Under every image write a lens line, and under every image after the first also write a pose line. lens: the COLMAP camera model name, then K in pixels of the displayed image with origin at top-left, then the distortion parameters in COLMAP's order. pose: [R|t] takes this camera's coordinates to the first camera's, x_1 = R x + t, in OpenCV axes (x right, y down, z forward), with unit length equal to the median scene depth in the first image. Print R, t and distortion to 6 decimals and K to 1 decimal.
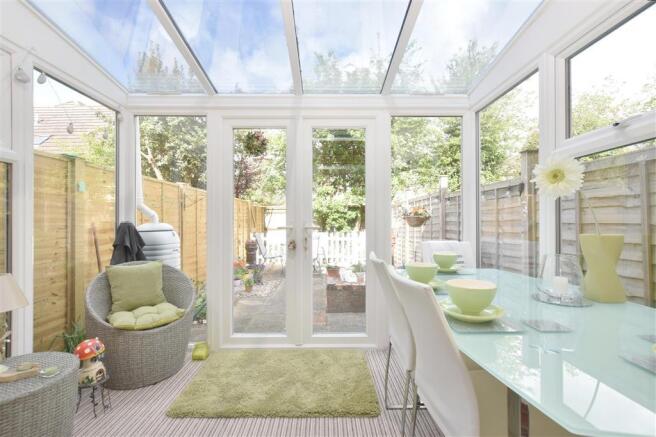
lens RADIAL K [[298.2, 0, 328.0], [0, 298.2, 218.5], [0, 0, 1]] dist [0.000174, 0.000104]
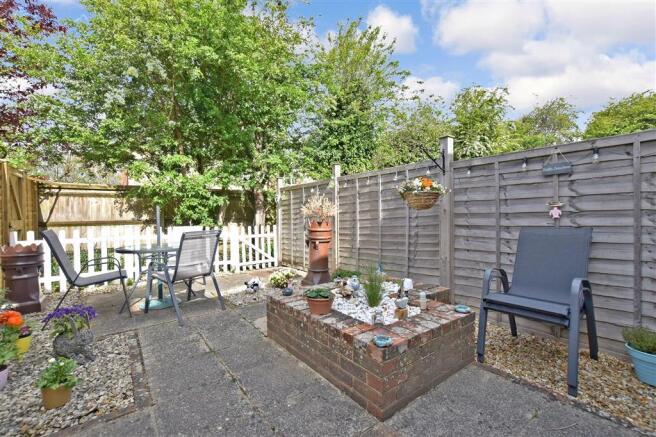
lens RADIAL K [[287.1, 0, 328.0], [0, 287.1, 218.5], [0, 0, 1]] dist [0.001289, 0.000519]
pose [[0.803551, -0.005942, 0.595206, -0.116420], [-0.001378, 0.999929, 0.011843, 0.020412], [-0.595234, -0.010336, 0.803486, 0.311756]]
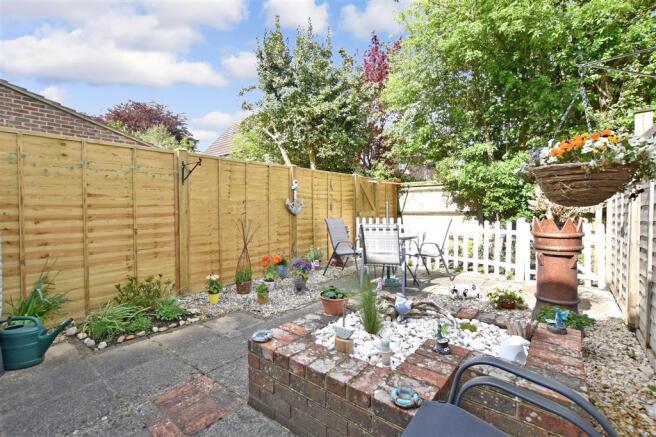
lens RADIAL K [[302.6, 0, 317.9], [0, 302.6, 213.6], [0, 0, 1]] dist [0.001088, 0.000598]
pose [[0.761776, 0.017096, -0.647615, 0.145736], [0.003895, 0.999513, 0.030967, 0.013305], [0.647829, -0.026112, 0.761338, 0.310517]]
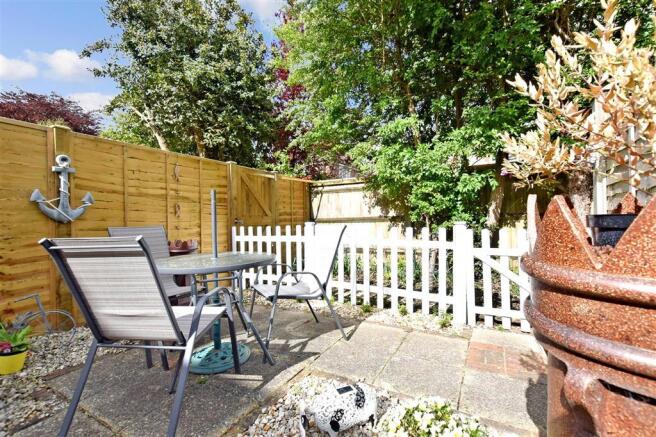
lens RADIAL K [[287.1, 0, 328.0], [0, 287.1, 218.5], [0, 0, 1]] dist [0.001289, 0.000519]
pose [[0.866237, -0.006925, -0.499586, 0.107919], [0.013635, 0.999859, 0.009783, 0.029383], [0.499448, -0.015286, 0.866209, 0.586913]]
